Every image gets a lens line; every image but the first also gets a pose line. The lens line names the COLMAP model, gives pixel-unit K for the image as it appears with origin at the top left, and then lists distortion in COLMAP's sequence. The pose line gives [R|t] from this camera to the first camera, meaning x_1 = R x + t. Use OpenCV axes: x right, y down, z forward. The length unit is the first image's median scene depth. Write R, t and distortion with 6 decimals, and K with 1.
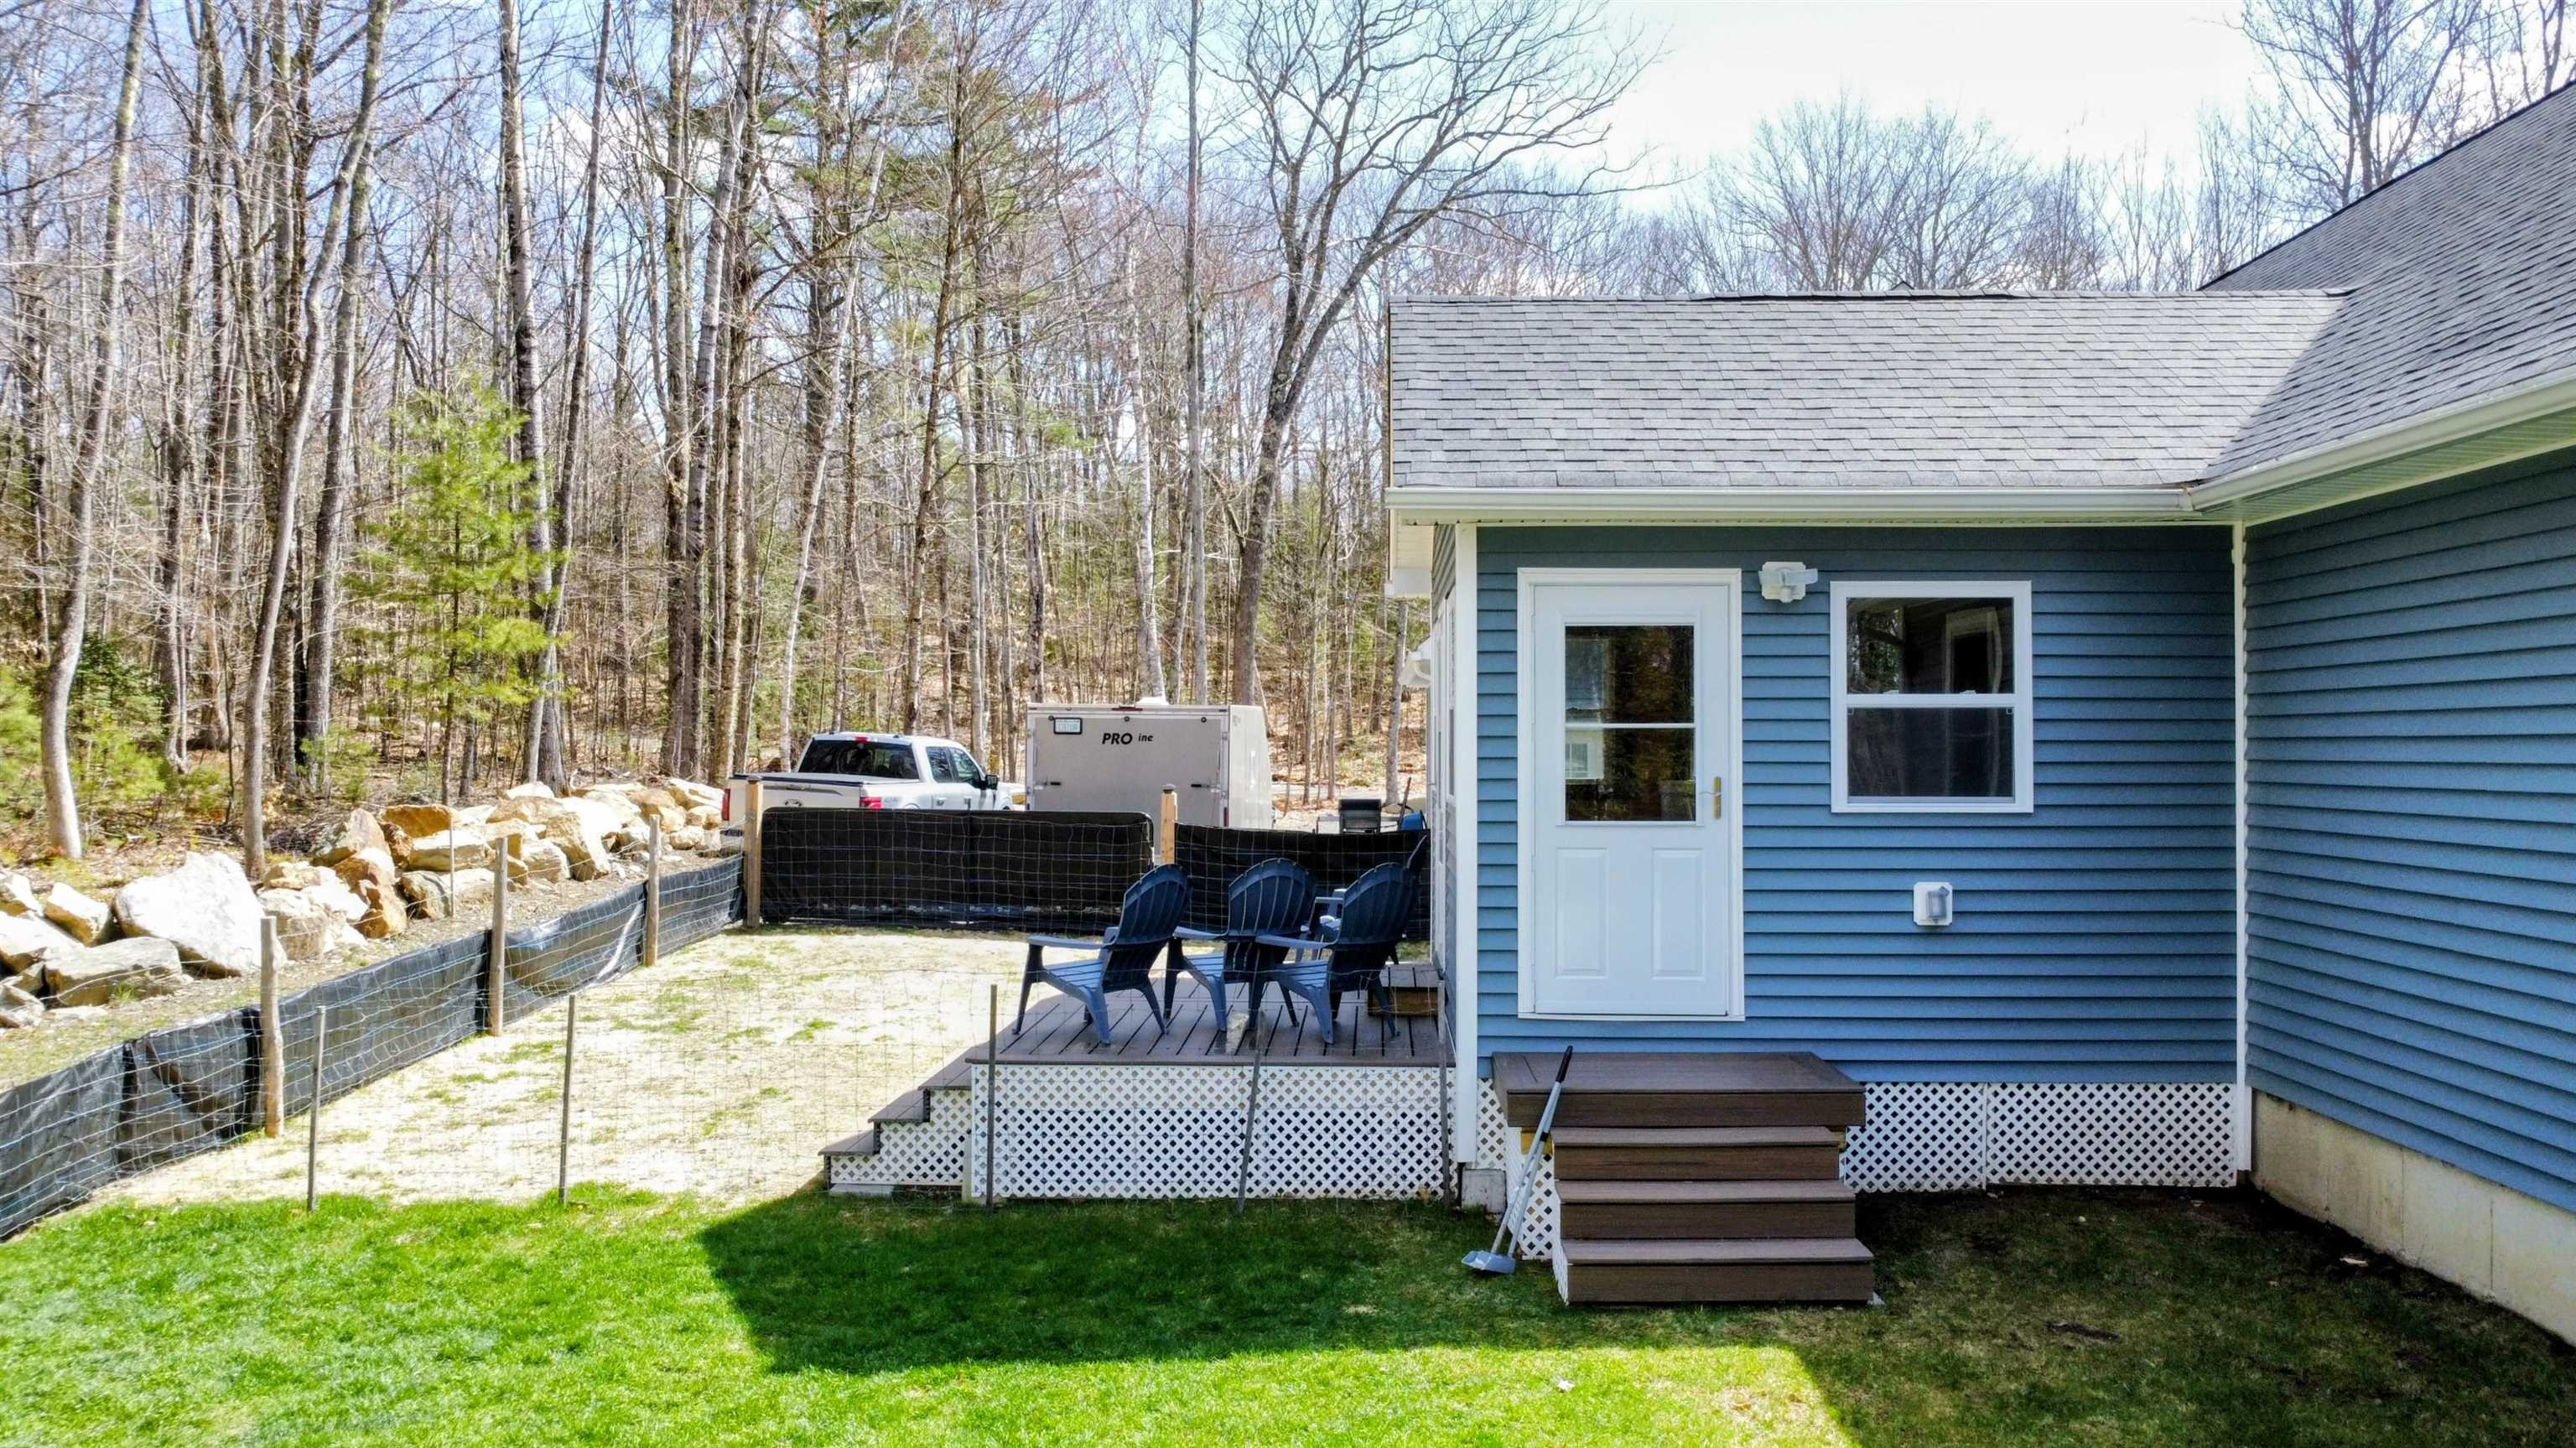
lens RADIAL K [[1825.3, 0, 1288.0], [0, 1825.3, 724.0], [0, 0, 1]] dist [-0.000139, -0.000047]
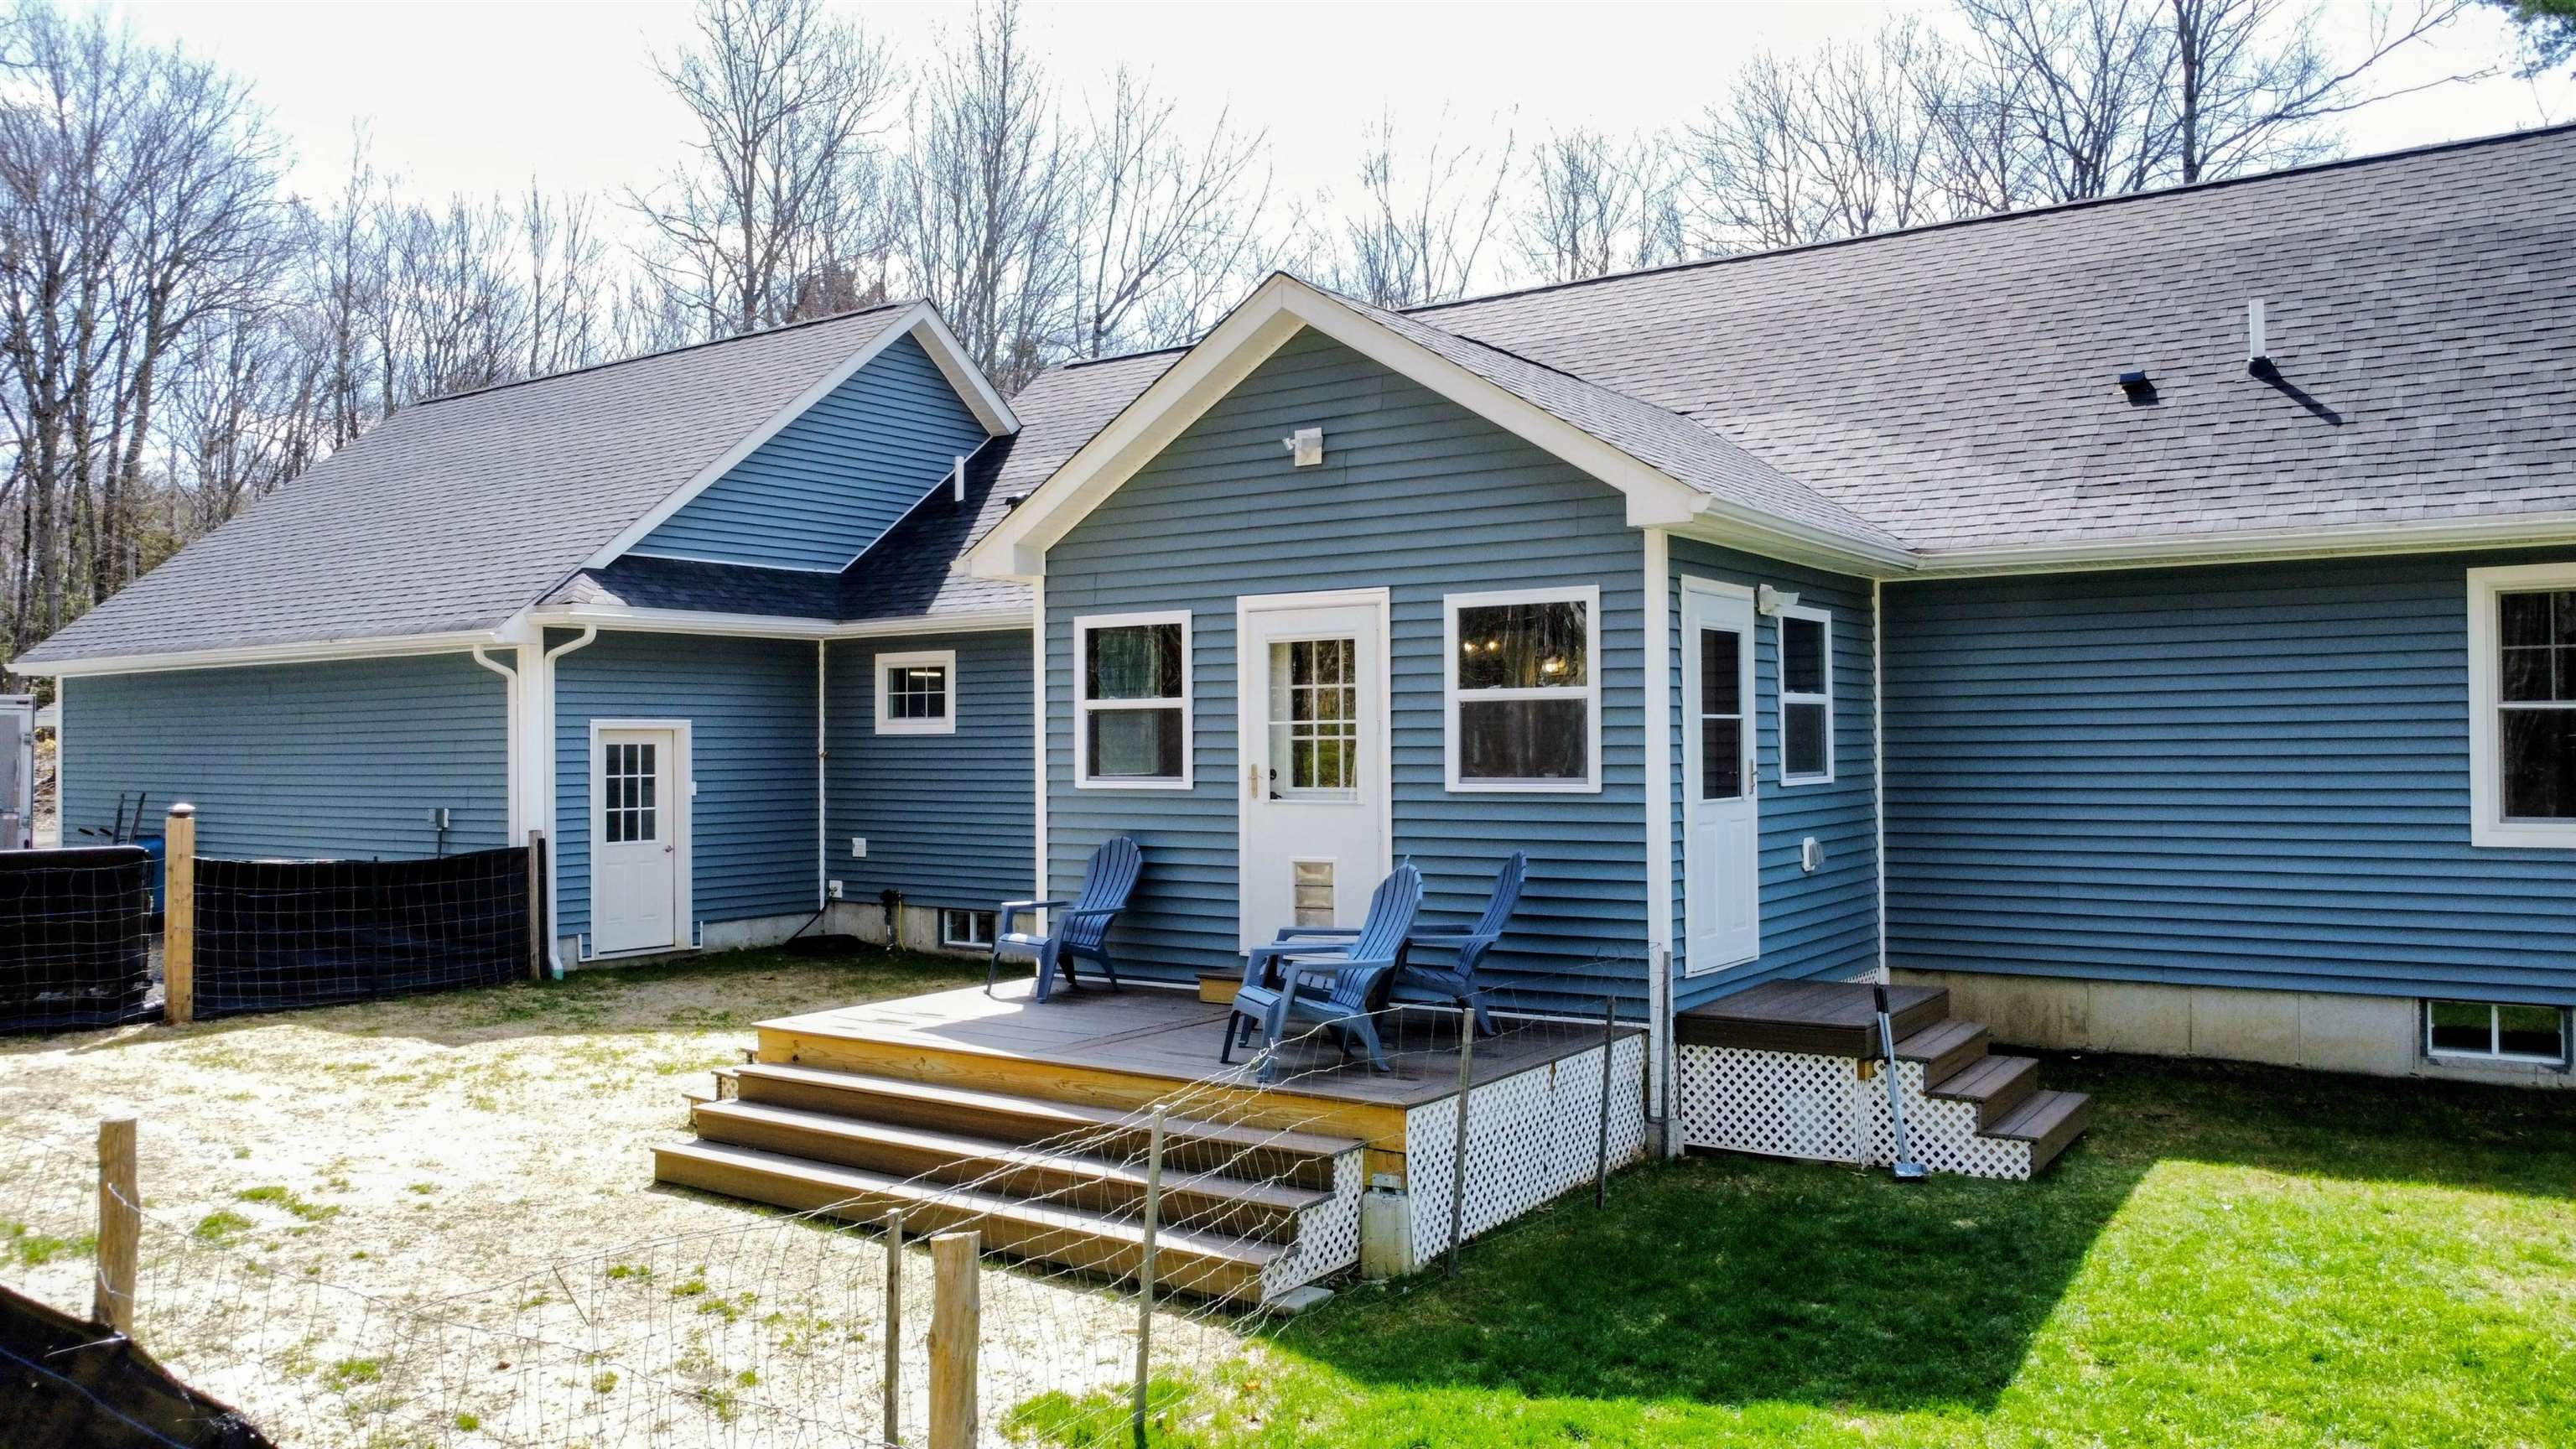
lens RADIAL K [[1878.3, 0, 1288.0], [0, 1878.3, 724.5], [0, 0, 1]] dist [0.000315, 0.000077]
pose [[0.557992, 0.001301, 0.829845, -0.958623], [-0.006052, 0.999979, 0.002501, 0.004808], [-0.829824, -0.006418, 0.557988, 0.561282]]
